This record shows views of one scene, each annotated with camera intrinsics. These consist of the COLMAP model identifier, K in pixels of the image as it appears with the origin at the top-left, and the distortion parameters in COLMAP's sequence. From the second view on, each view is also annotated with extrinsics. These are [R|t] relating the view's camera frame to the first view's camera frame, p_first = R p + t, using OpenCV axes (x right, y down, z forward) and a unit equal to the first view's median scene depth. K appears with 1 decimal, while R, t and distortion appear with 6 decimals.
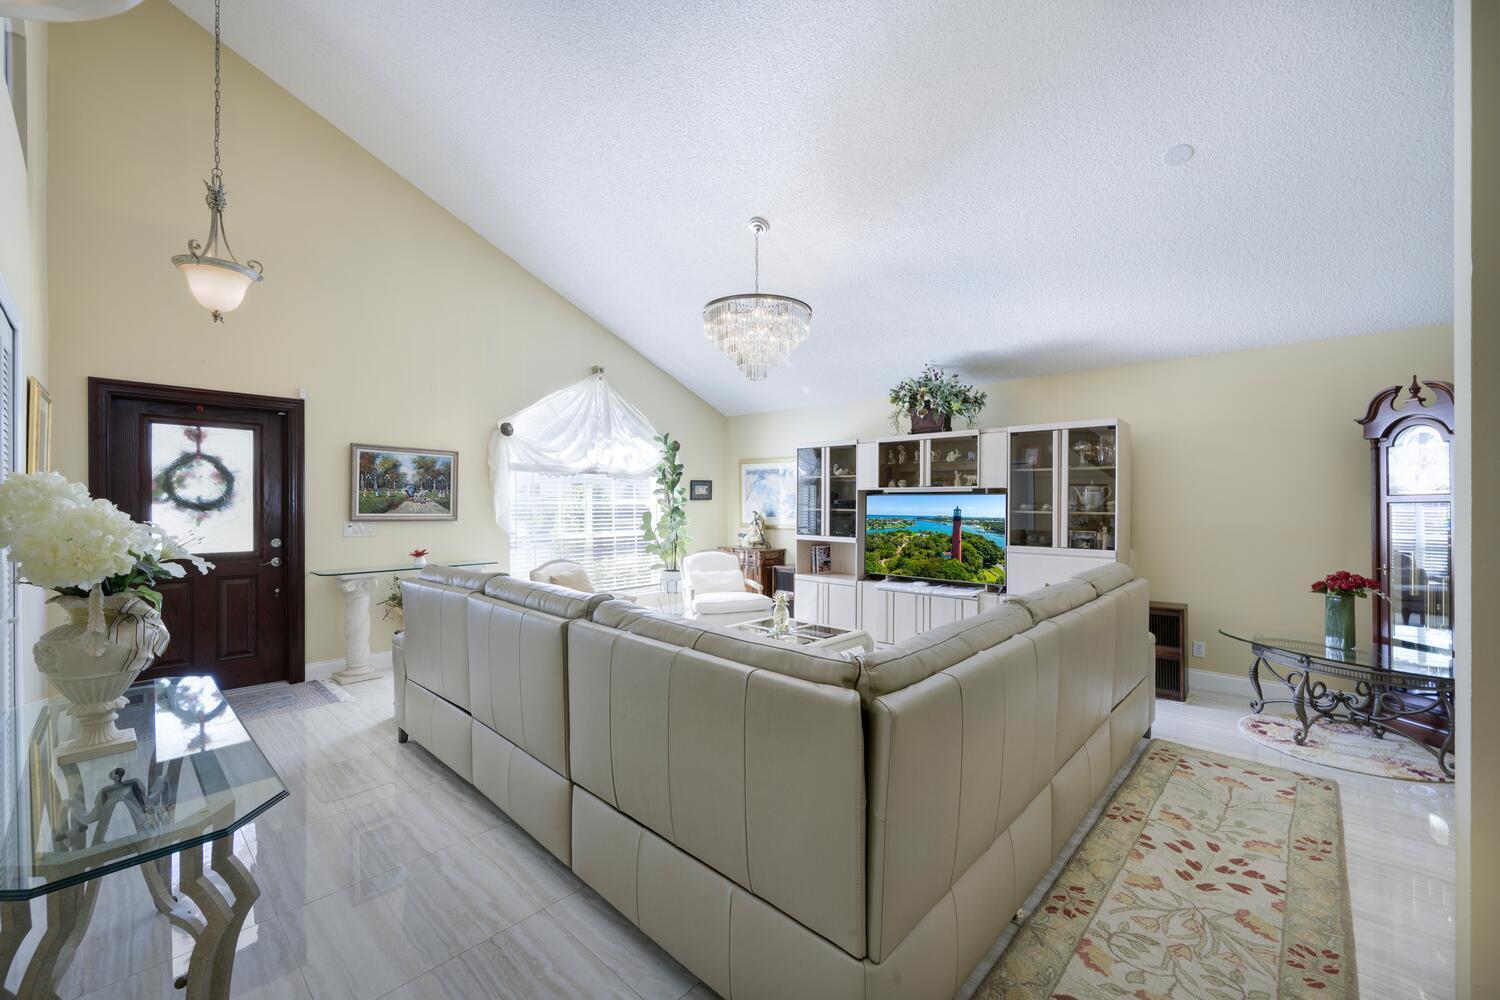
lens RADIAL K [[587.6, 0, 753.3], [0, 587.6, 501.7], [0, 0, 1]] dist [-0.001278, -0.000456]
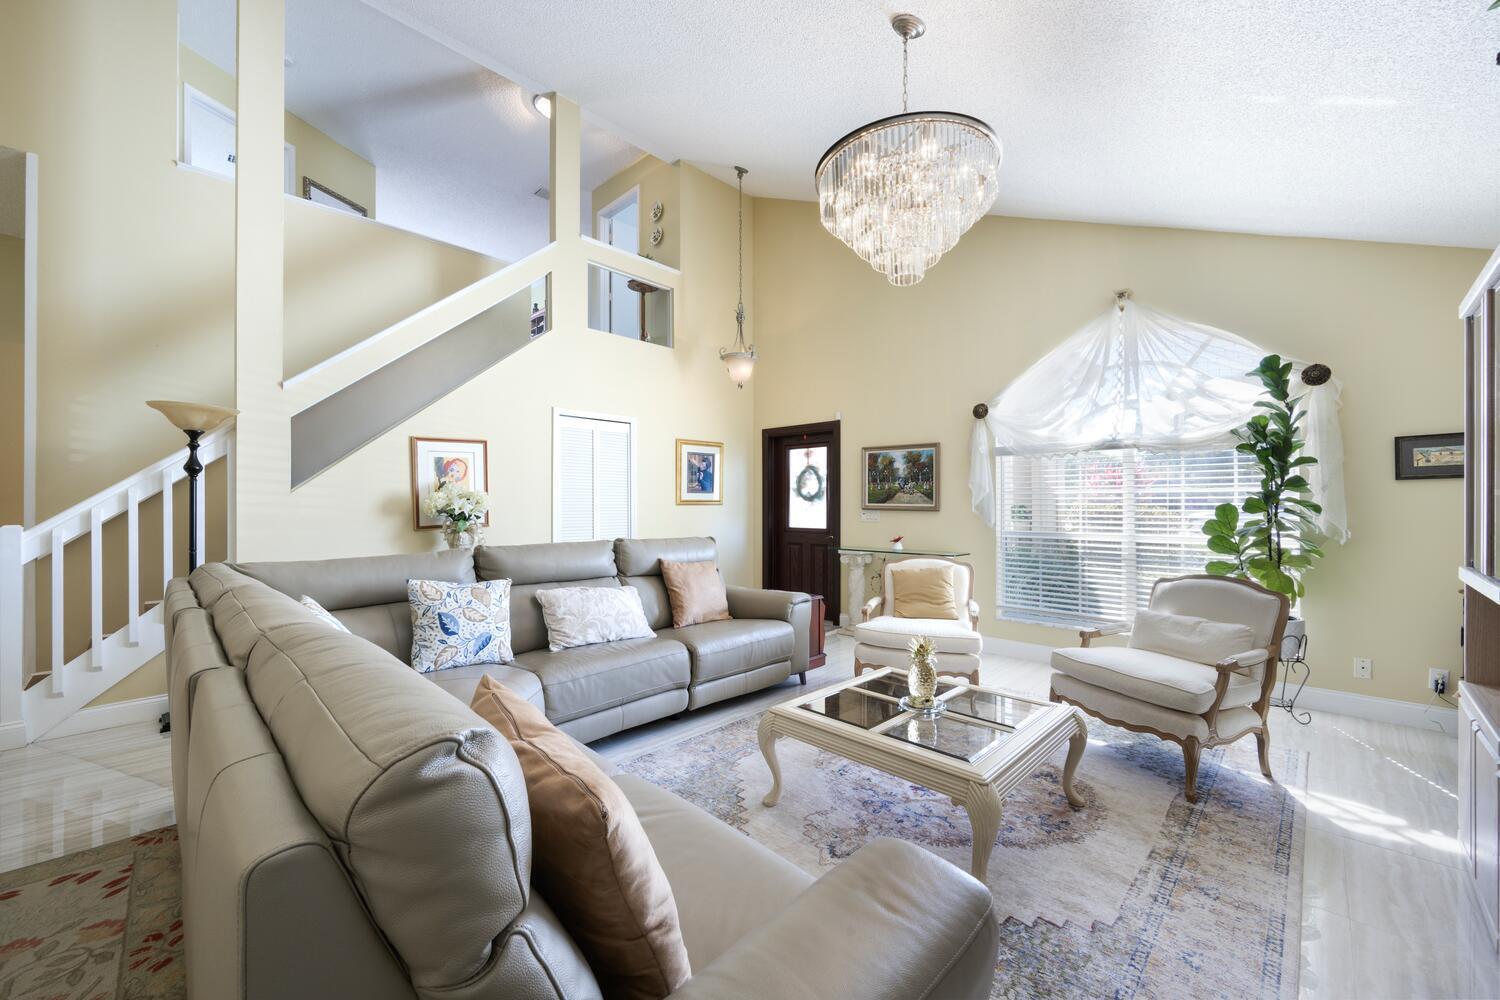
lens RADIAL K [[587.6, 0, 753.3], [0, 587.6, 501.7], [0, 0, 1]] dist [-0.001278, -0.000456]
pose [[-0.030439, -0.009710, -0.999489, 0.567485], [0.001794, 0.999951, -0.009769, 0.027806], [0.999535, -0.002090, -0.030420, 0.784919]]
